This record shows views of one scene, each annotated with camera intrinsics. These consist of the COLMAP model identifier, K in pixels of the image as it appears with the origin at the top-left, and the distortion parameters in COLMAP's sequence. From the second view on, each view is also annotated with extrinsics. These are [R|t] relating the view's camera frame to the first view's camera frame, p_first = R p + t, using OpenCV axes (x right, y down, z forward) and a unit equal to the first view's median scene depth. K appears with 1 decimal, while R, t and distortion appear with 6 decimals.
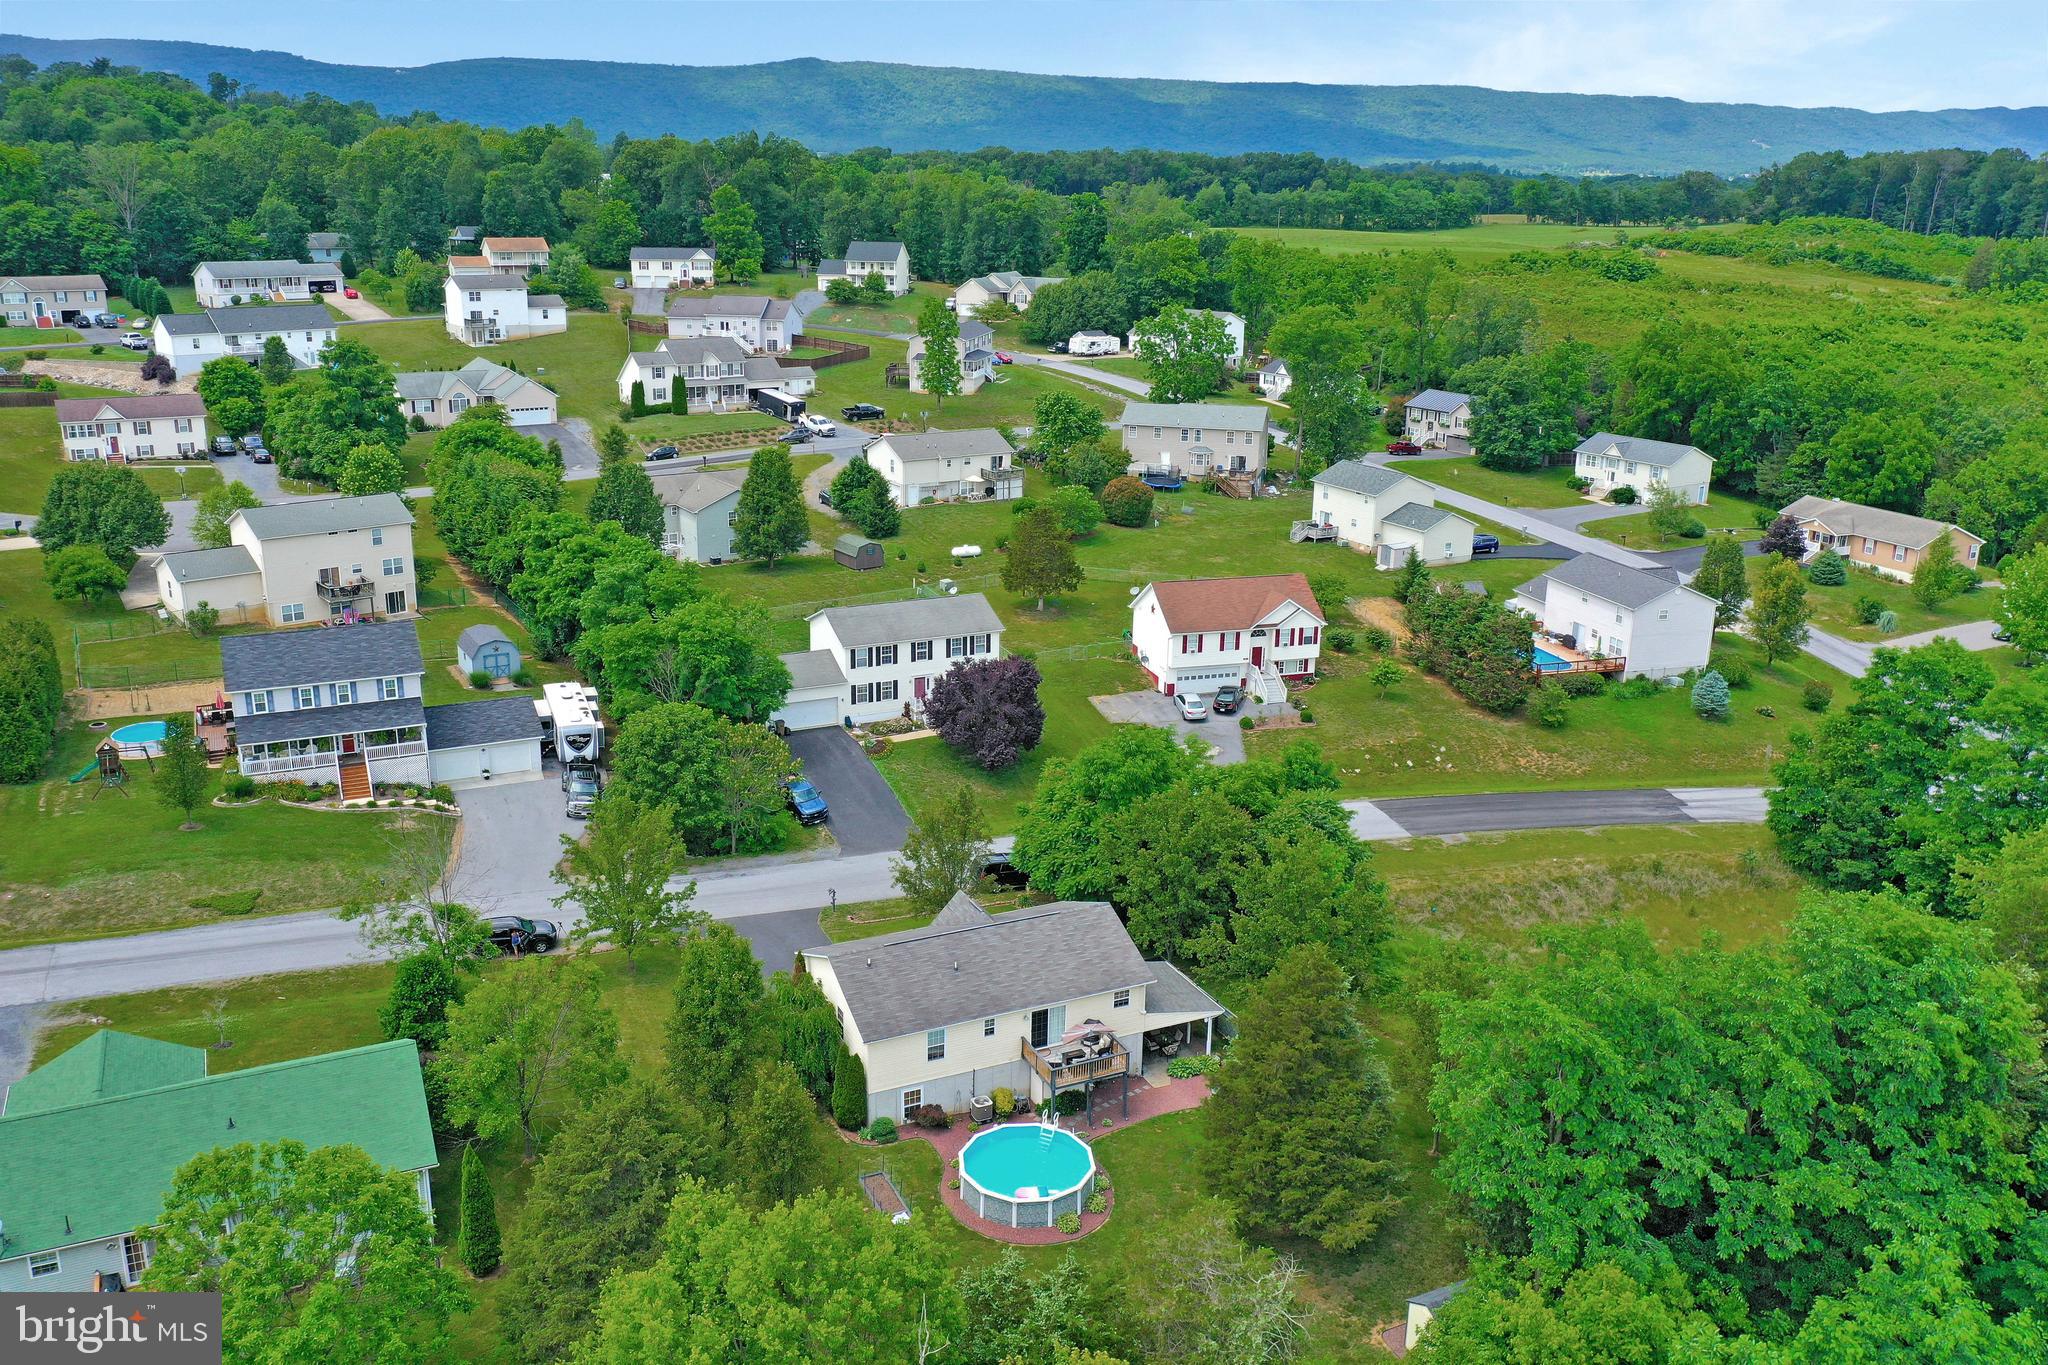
lens RADIAL K [[1635.9, 0, 1014.3], [0, 1635.9, 680.7], [0, 0, 1]] dist [-0.011190, 0.010066]
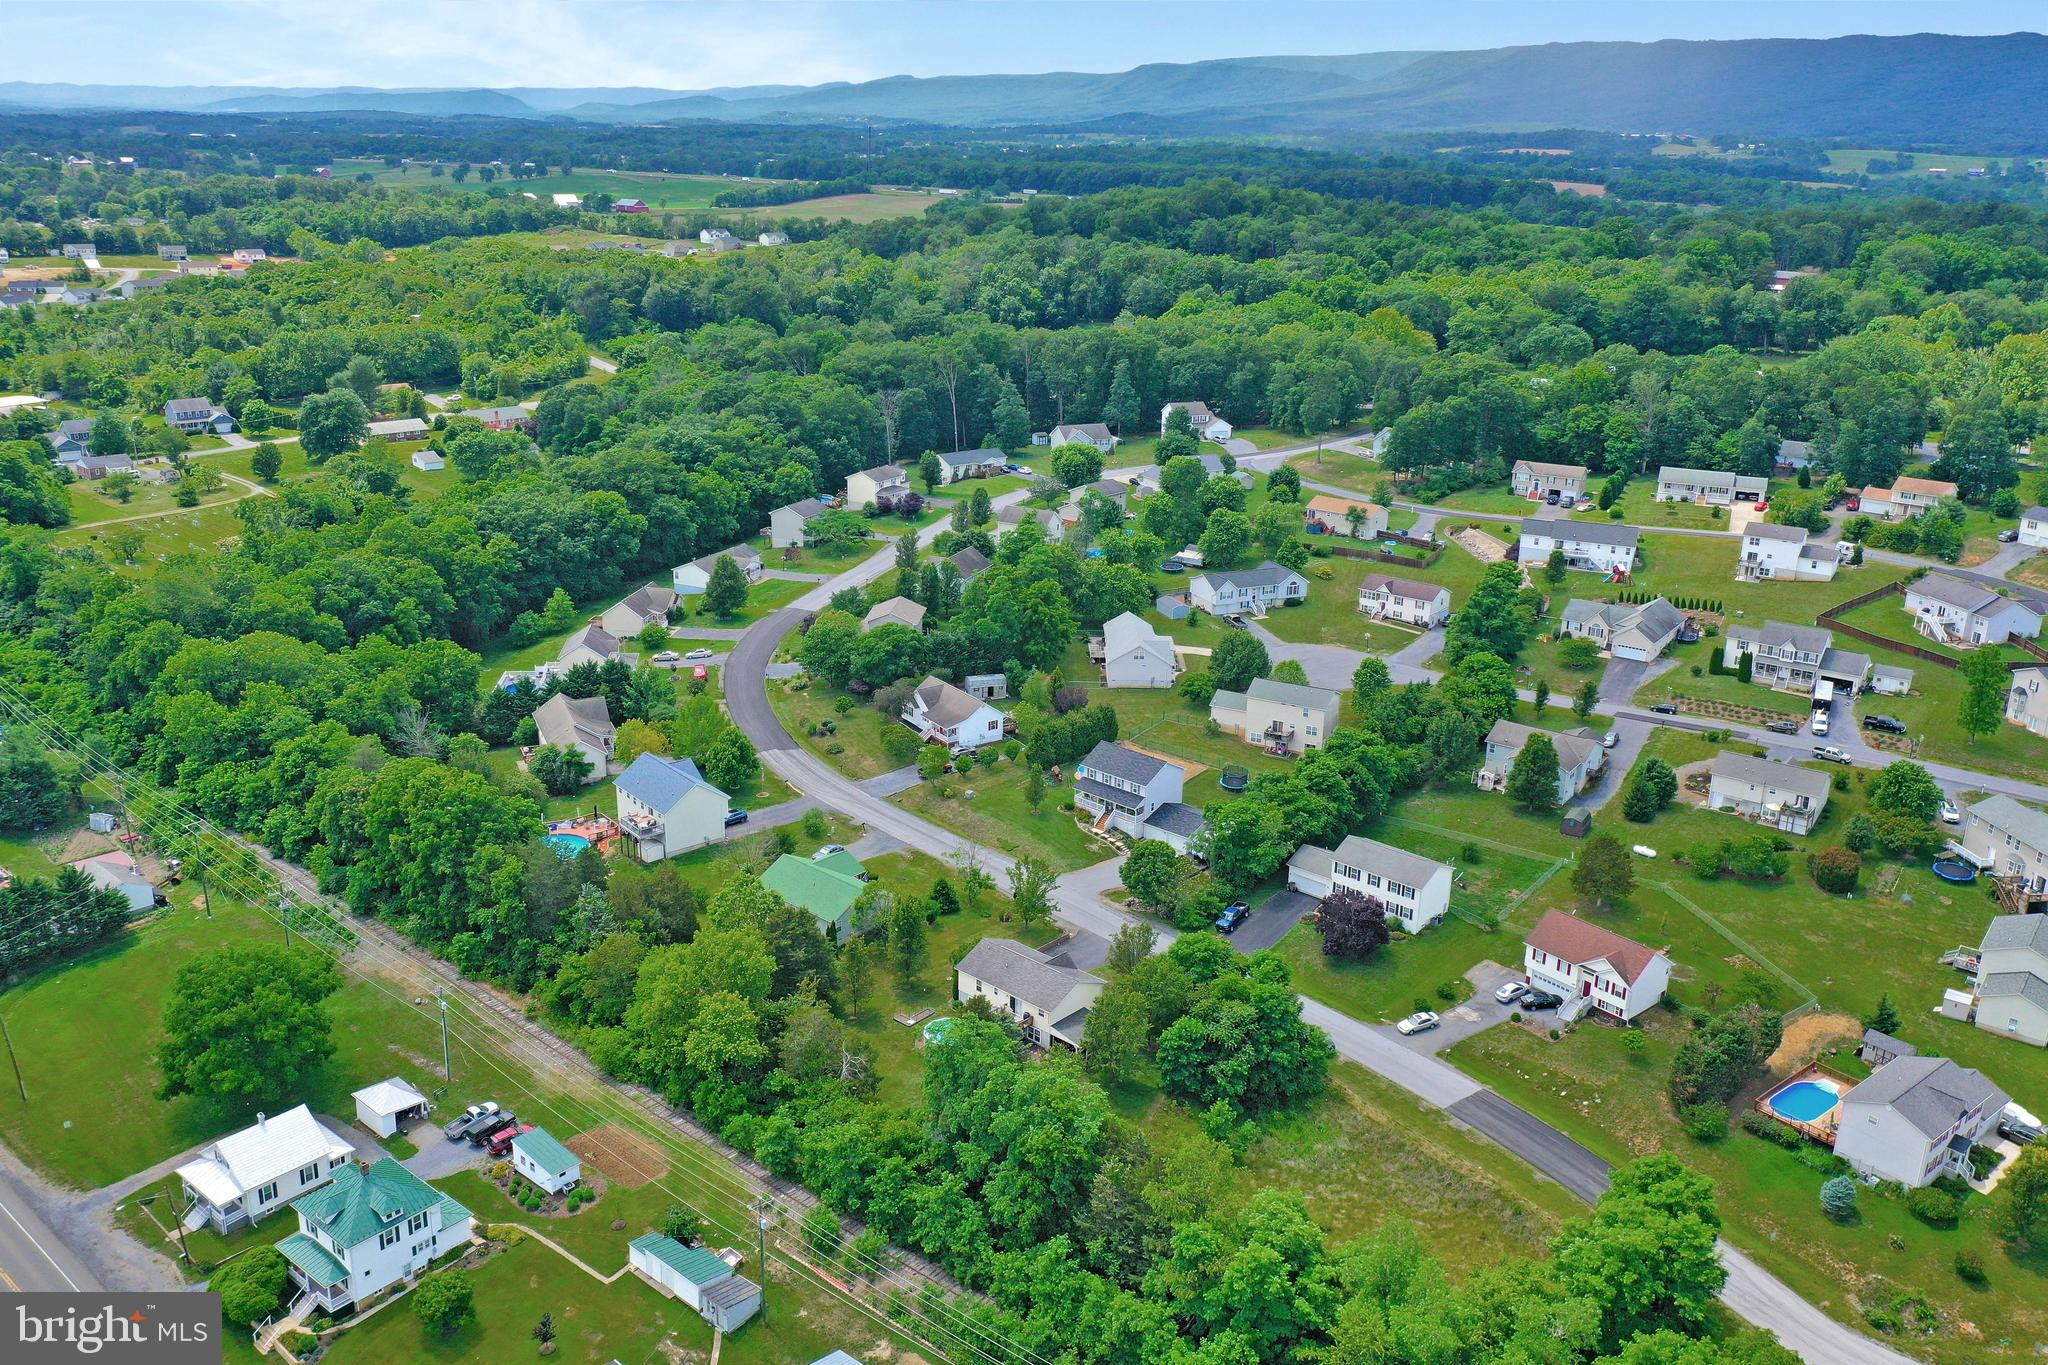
lens RADIAL K [[1645.8, 0, 1015.7], [0, 1645.8, 678.5], [0, 0, 1]] dist [-0.008575, 0.001058]
pose [[0.376874, 0.283262, -0.881889, 0.966419], [-0.281749, 0.942035, 0.182175, -0.326835], [0.882373, 0.179815, 0.434838, -0.066395]]
